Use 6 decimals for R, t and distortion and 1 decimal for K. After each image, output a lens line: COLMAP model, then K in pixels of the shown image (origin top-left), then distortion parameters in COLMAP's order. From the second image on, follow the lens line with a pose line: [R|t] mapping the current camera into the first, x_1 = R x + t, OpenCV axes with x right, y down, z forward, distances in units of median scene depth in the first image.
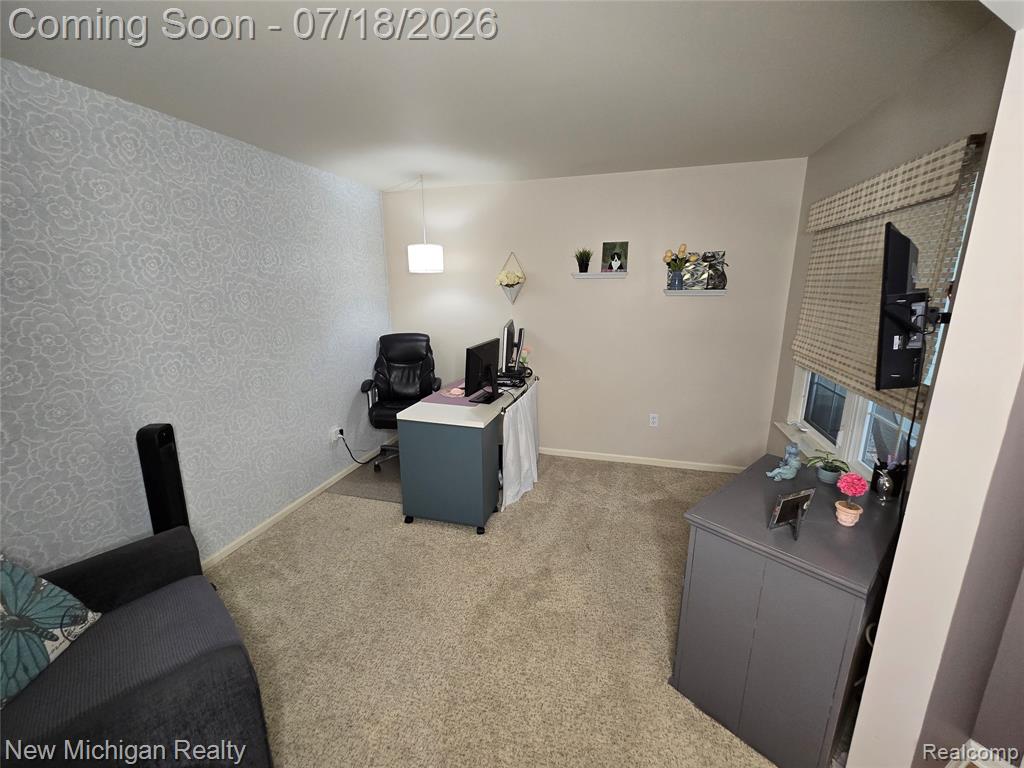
lens RADIAL K [[419.0, 0, 511.6], [0, 419.0, 385.8], [0, 0, 1]] dist [0.001927, -0.000545]
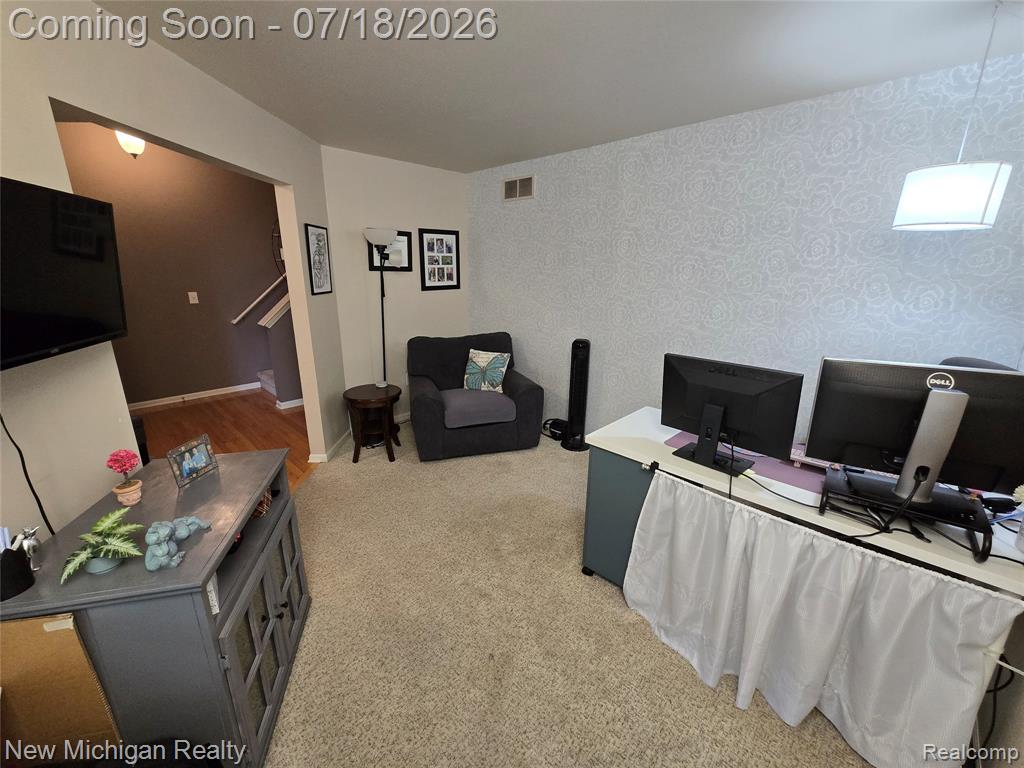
lens RADIAL K [[419.0, 0, 509.7], [0, 419.0, 381.1], [0, 0, 1]] dist [0.001927, -0.000545]
pose [[-0.476853, 0.260668, -0.839442, 0.711751], [-0.195016, 0.899839, 0.390203, -0.329180], [0.857077, 0.349774, -0.378257, 1.290831]]
